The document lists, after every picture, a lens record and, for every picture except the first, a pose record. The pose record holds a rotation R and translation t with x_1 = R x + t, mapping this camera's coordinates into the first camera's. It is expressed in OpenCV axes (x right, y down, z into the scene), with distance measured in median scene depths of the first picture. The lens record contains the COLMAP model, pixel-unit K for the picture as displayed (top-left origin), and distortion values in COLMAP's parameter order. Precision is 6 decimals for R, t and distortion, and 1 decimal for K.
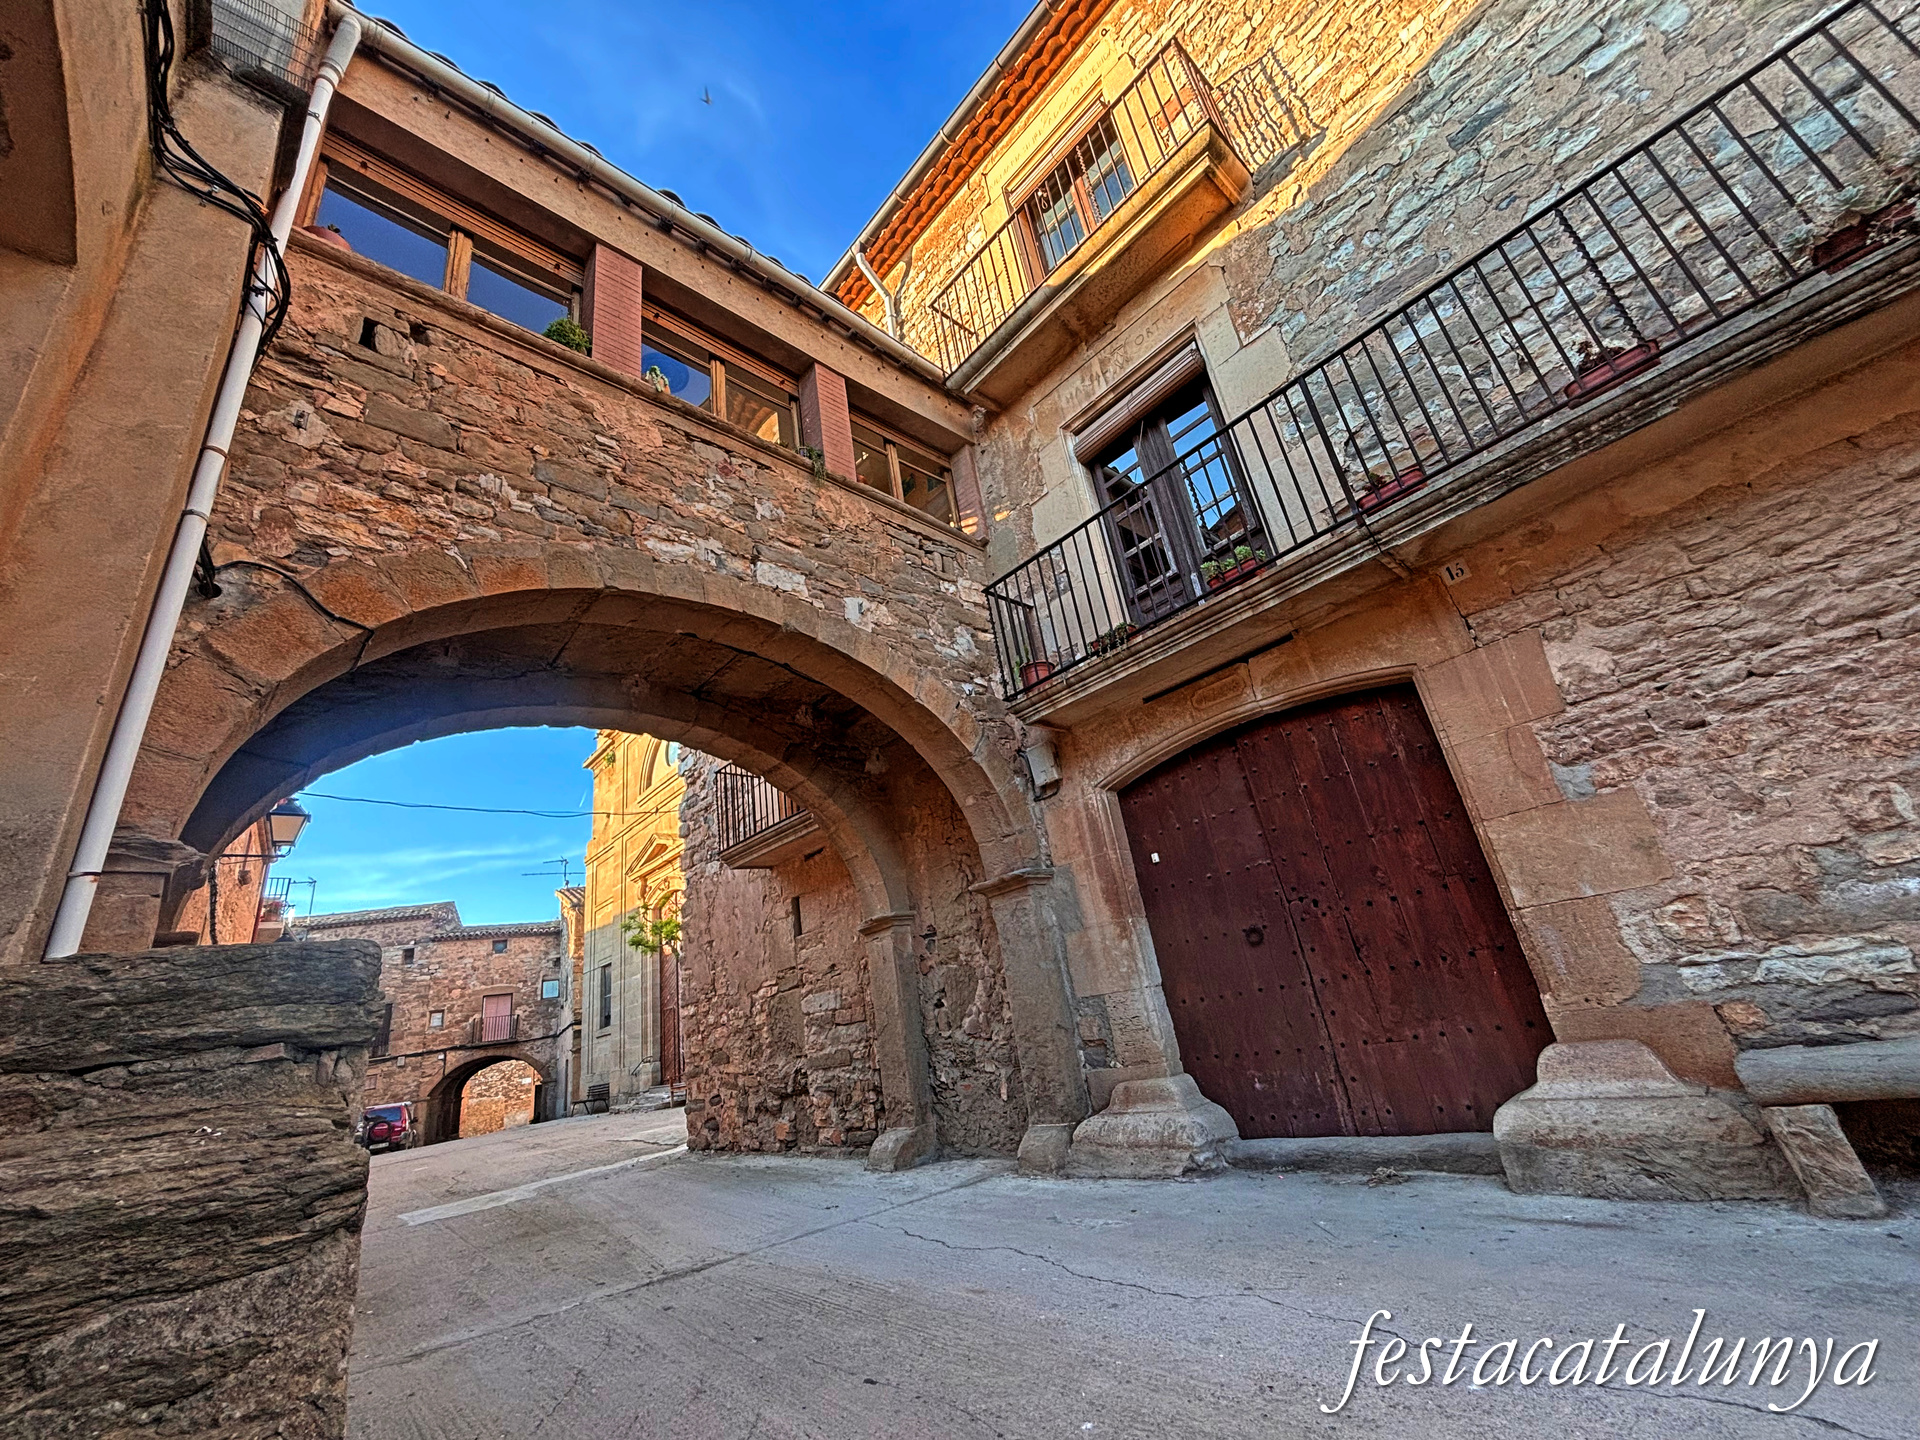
lens RADIAL K [[773.1, 0, 953.7], [0, 773.1, 719.0], [0, 0, 1]] dist [-0.000117, -0.000243]
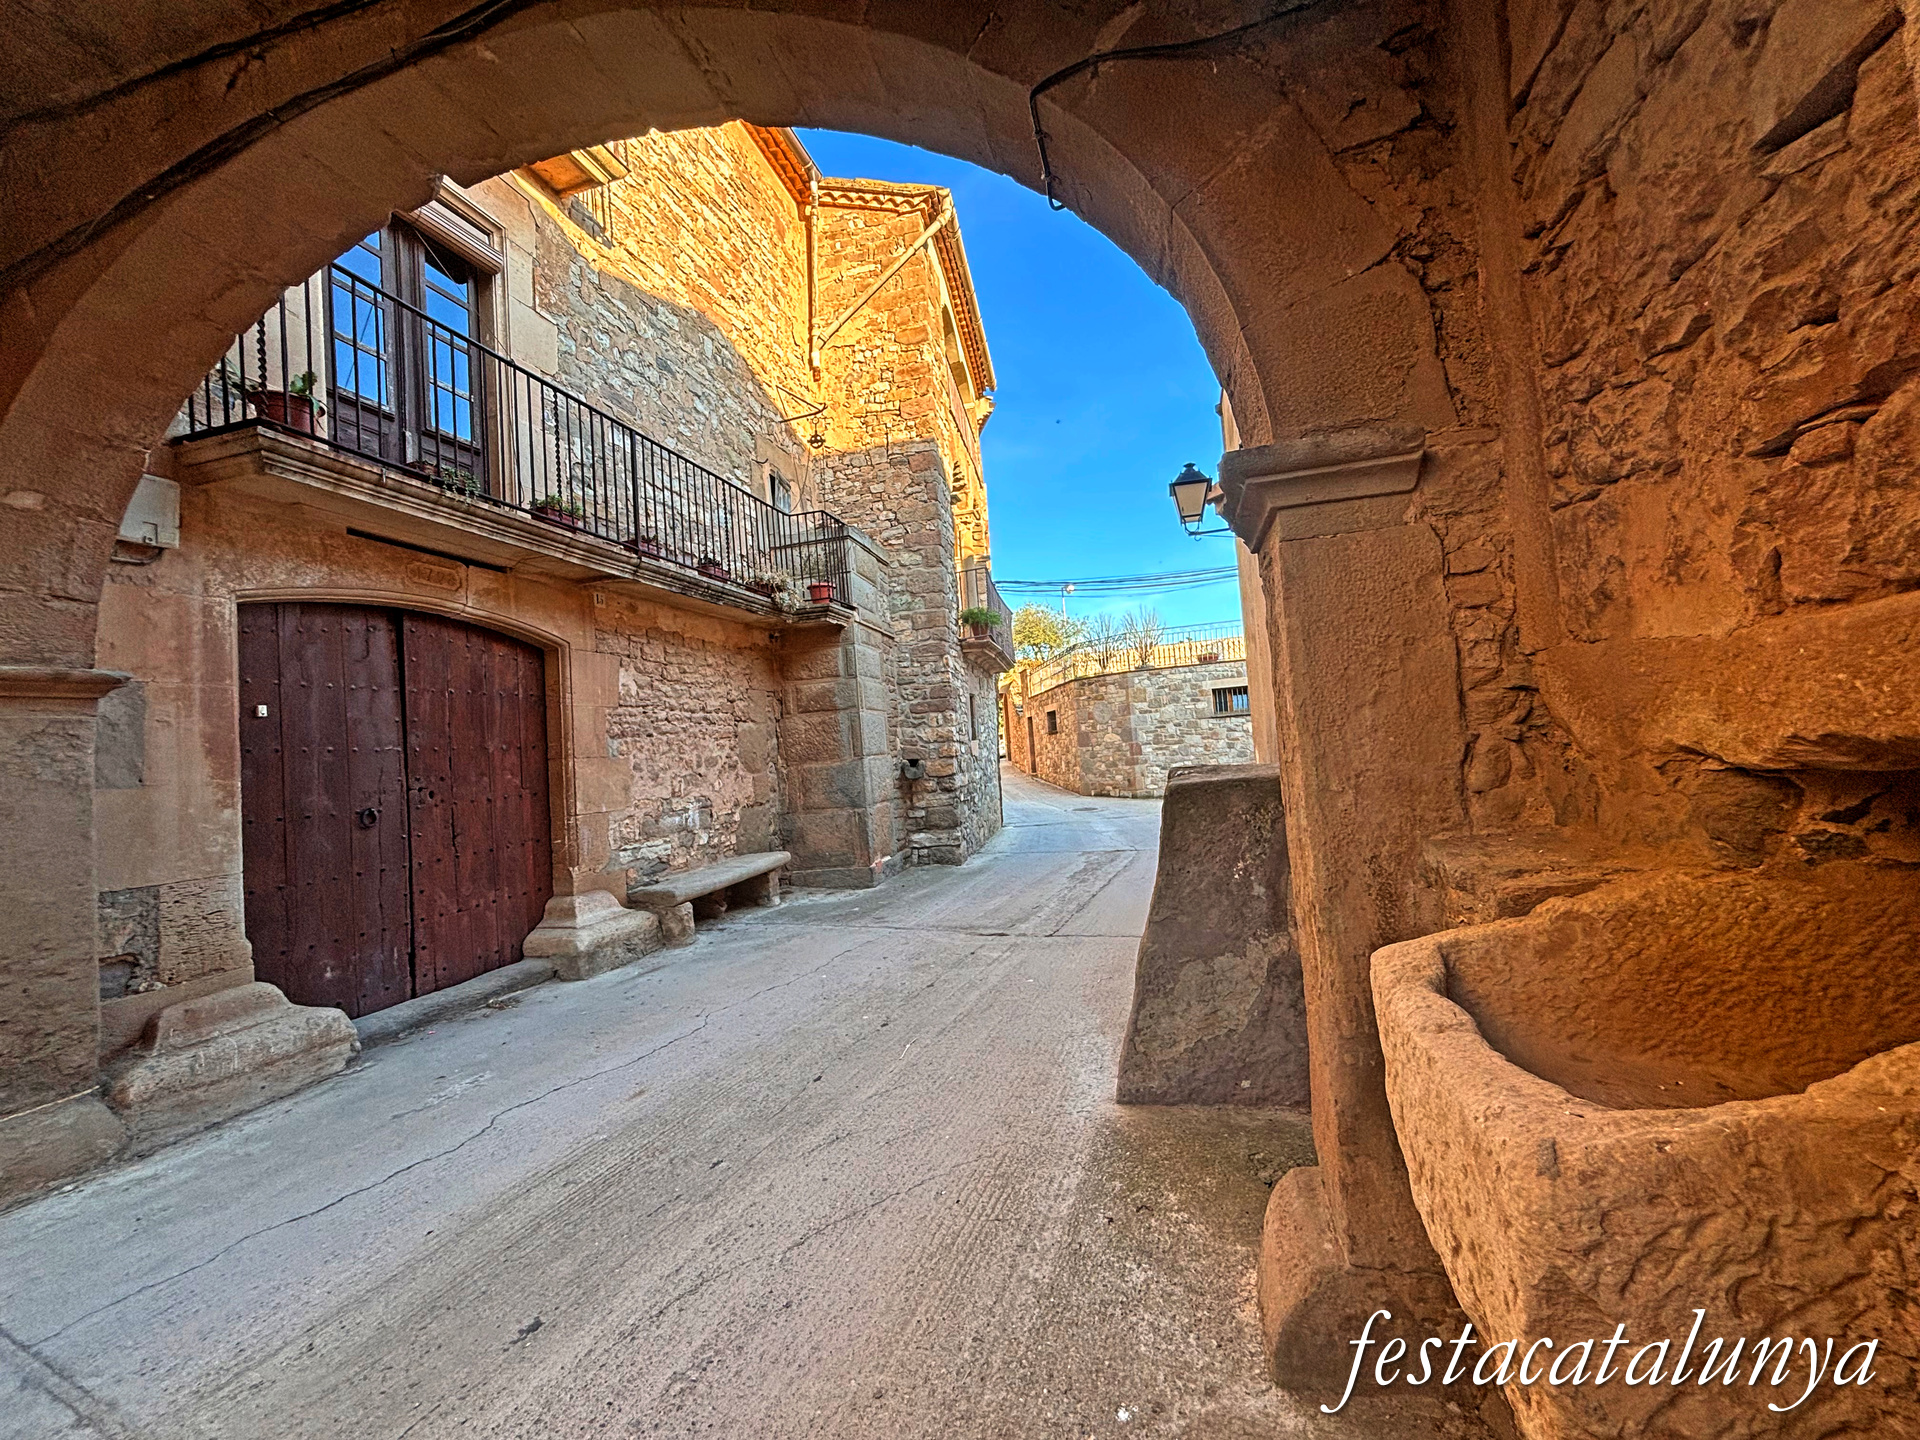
lens RADIAL K [[773.1, 0, 962.3], [0, 773.1, 715.0], [0, 0, 1]] dist [-0.000117, -0.000243]
pose [[-0.500926, 0.221738, 0.836603, -1.008326], [-0.180706, 0.918525, -0.351650, 0.458268], [-0.846415, -0.327330, -0.420044, 1.032083]]
